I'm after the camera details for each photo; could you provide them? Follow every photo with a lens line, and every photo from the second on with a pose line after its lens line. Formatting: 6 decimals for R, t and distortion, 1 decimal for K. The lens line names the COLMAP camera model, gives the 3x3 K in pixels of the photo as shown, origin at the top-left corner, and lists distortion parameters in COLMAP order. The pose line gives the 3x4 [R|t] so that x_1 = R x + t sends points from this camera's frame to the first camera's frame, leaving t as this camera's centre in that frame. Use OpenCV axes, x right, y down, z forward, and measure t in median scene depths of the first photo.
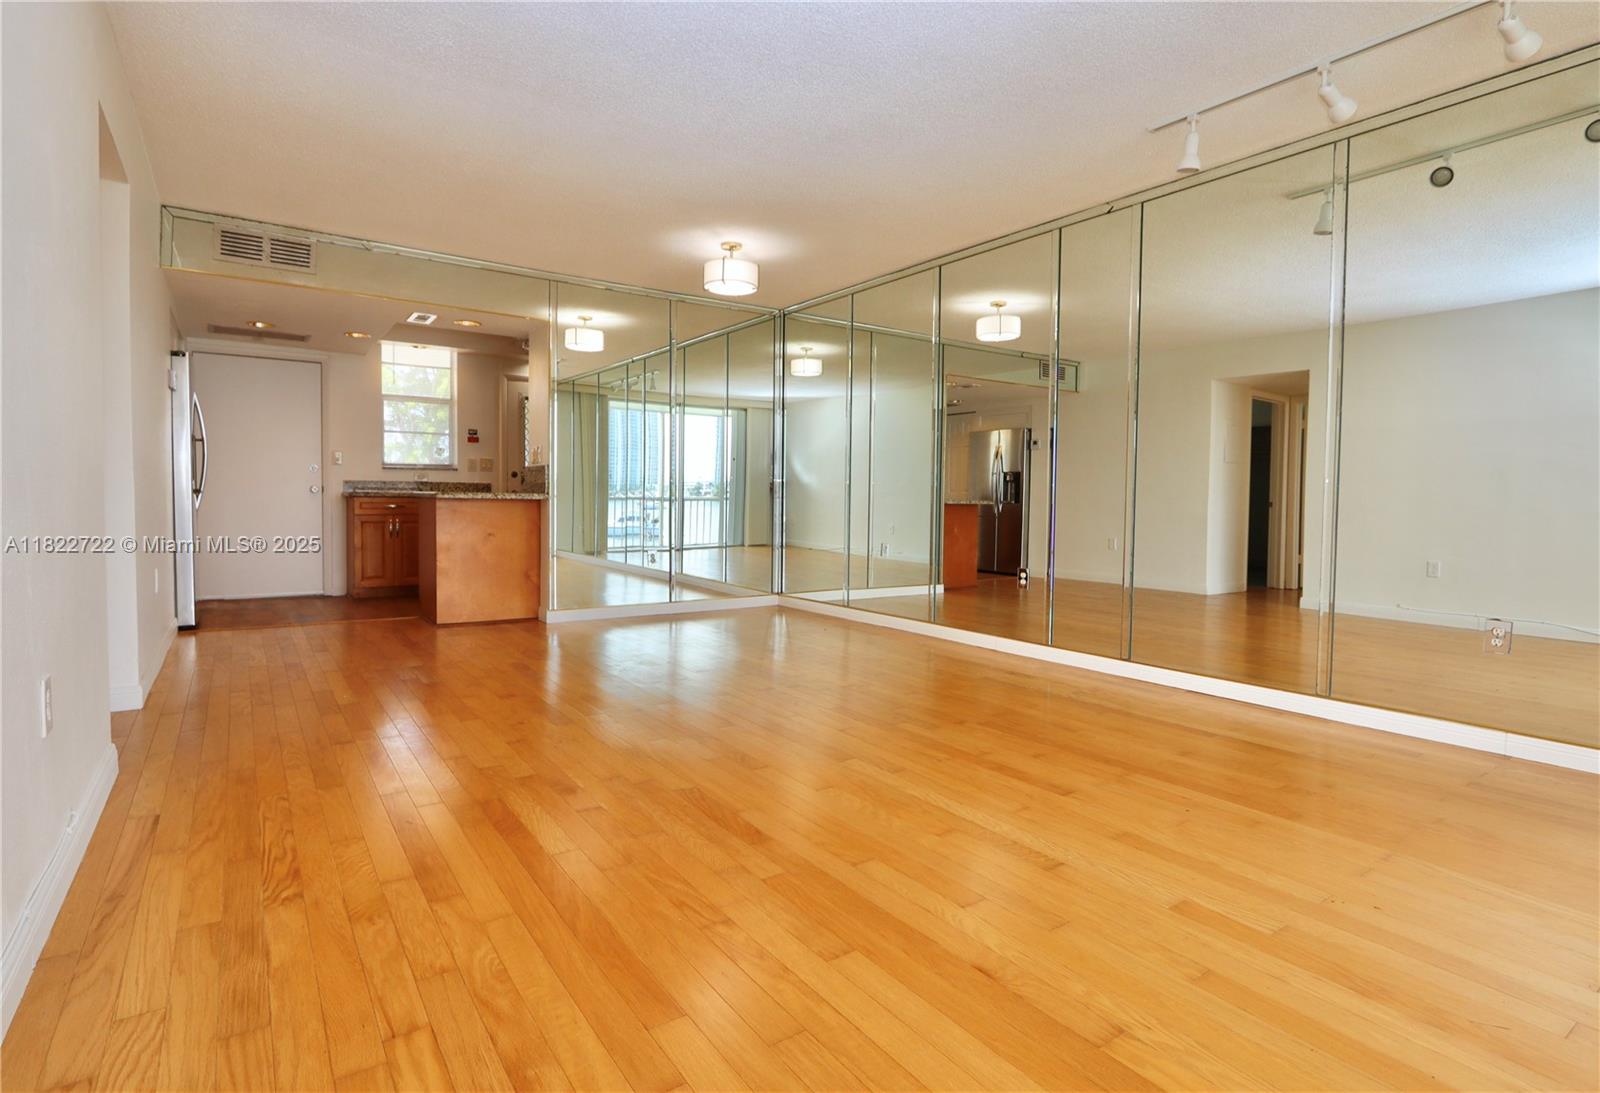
lens RADIAL K [[821.2, 0, 801.6], [0, 821.2, 540.6], [0, 0, 1]] dist [-0.018535, -0.000019]
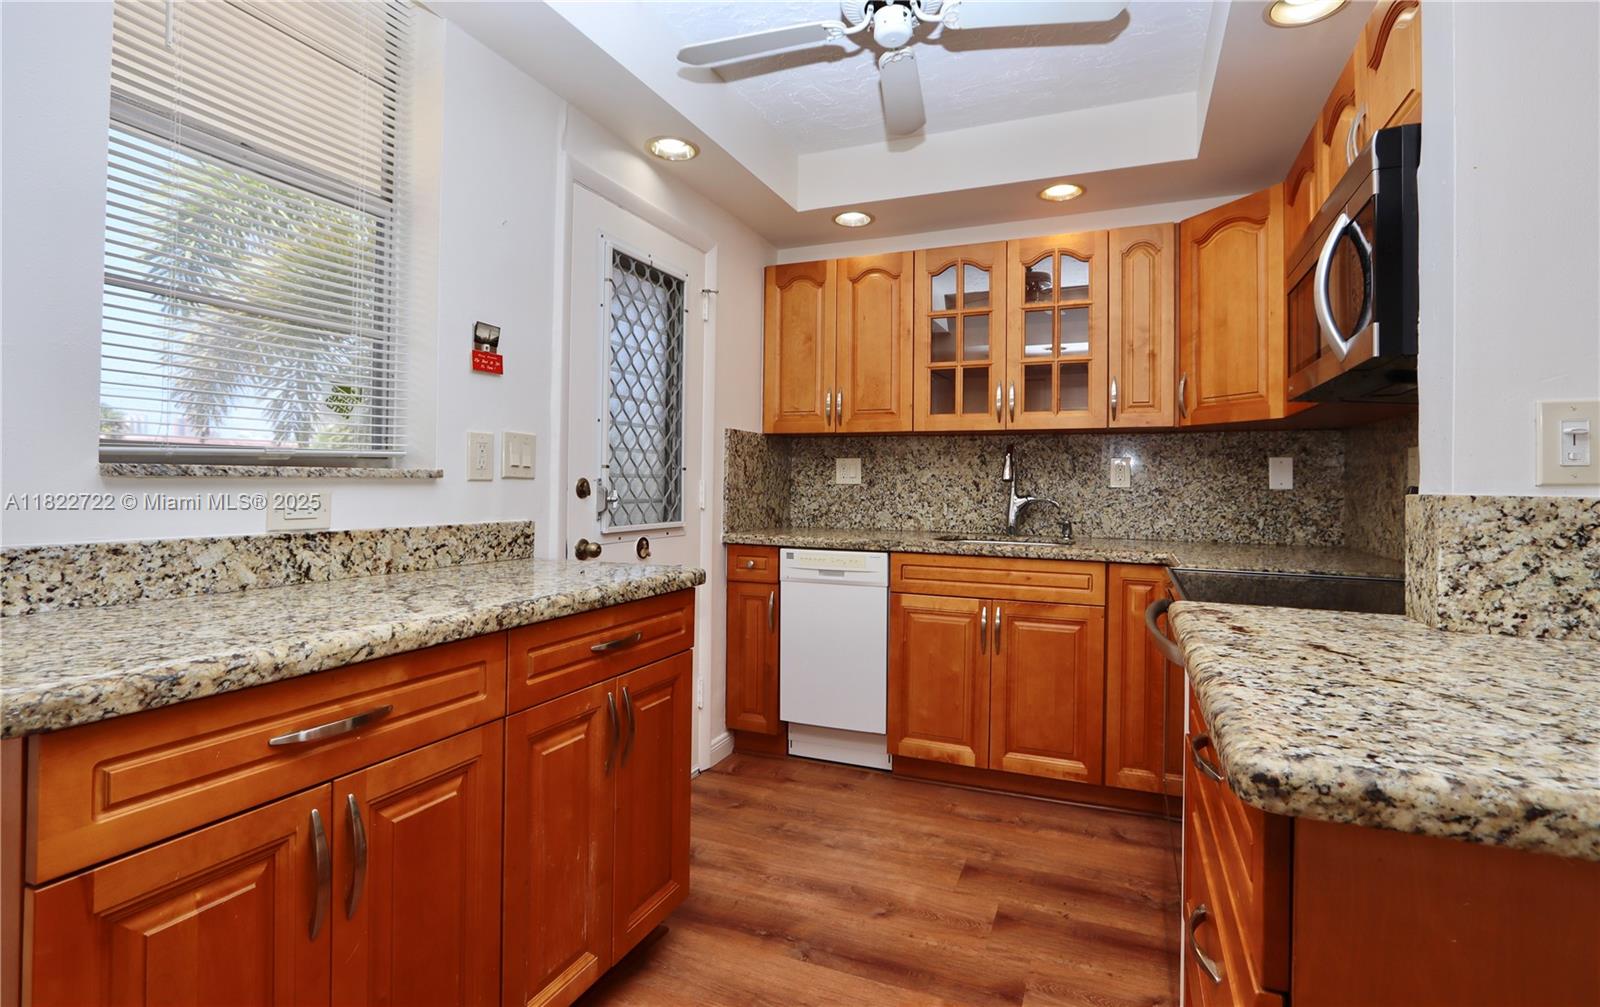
lens RADIAL K [[751.5, 0, 819.3], [0, 751.5, 475.1], [0, 0, 1]] dist [-0.013732, 0.001364]
pose [[0.834081, 0.000566, 0.551641, -0.785687], [0.030301, 0.998443, -0.046839, -0.126018], [-0.550809, 0.055782, 0.832765, 1.295895]]
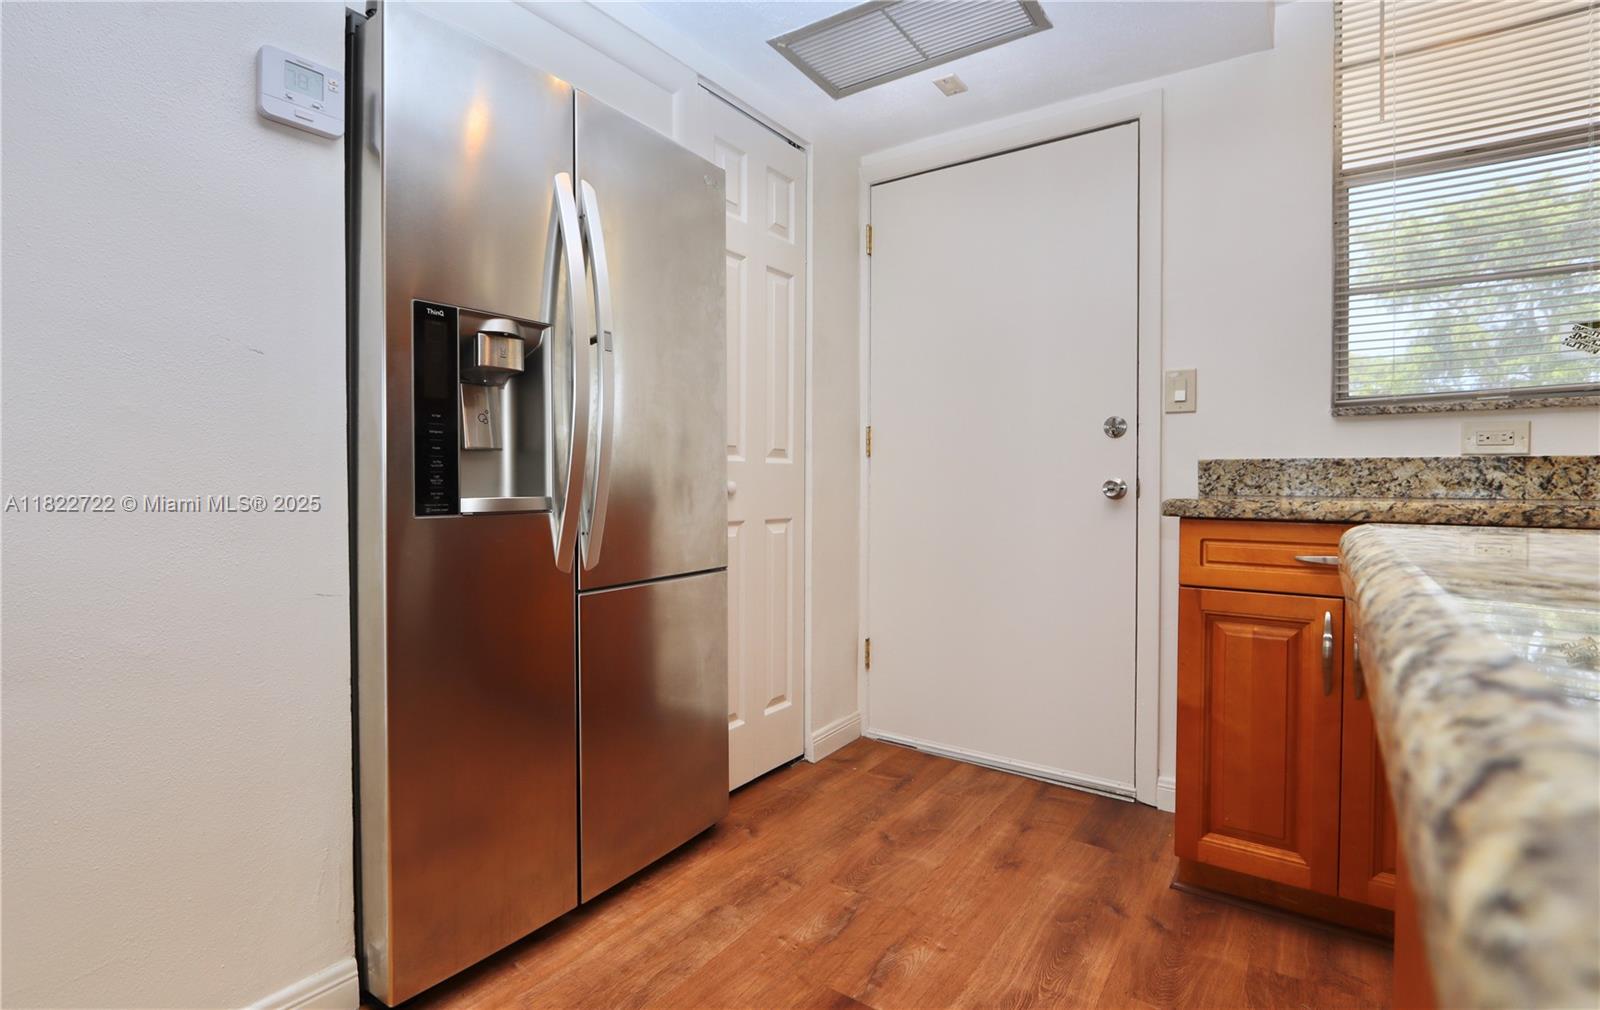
lens RADIAL K [[750.4, 0, 801.3], [0, 750.4, 490.6], [0, 0, 1]] dist [-0.015614, 0.000129]
pose [[0.350958, -0.006129, -0.936371, -0.552612], [-0.045866, 0.998666, -0.023728, -0.078048], [0.935267, 0.051275, 0.350208, 1.218536]]
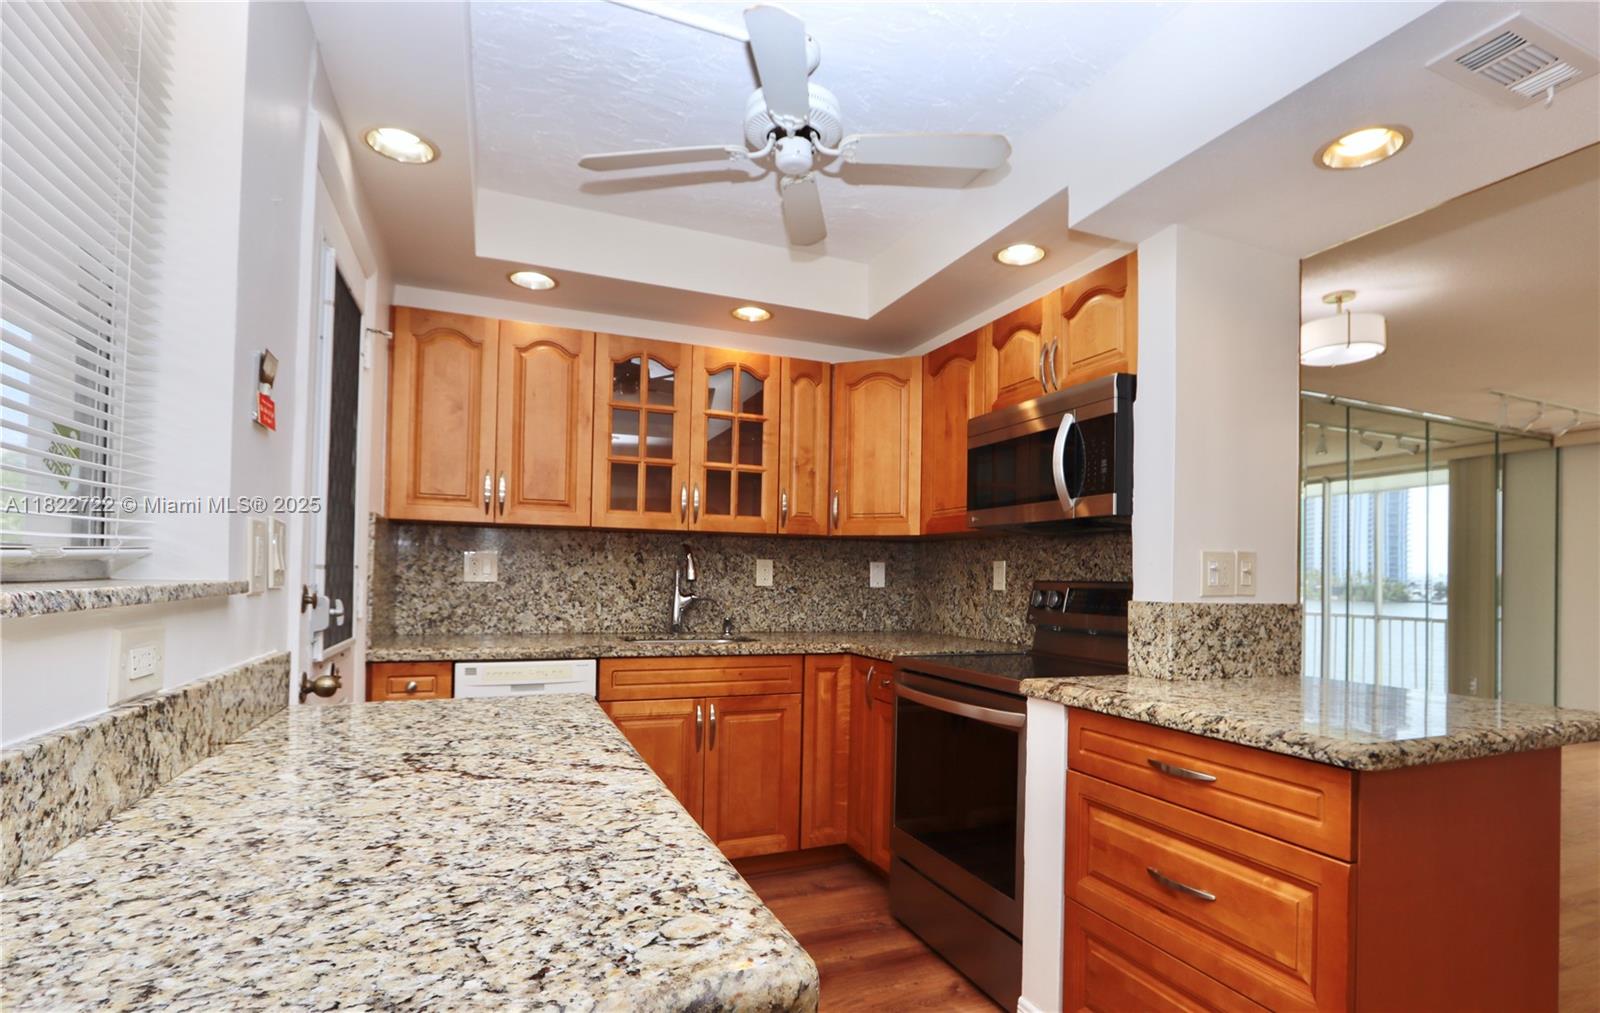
lens RADIAL K [[786.0, 0, 843.3], [0, 786.0, 566.1], [0, 0, 1]] dist [-0.018559, 0.000590]
pose [[0.182559, 0.003200, 0.983190, -0.955286], [0.036539, 0.999282, -0.010037, -0.148291], [-0.982516, 0.037757, 0.182311, 1.495000]]
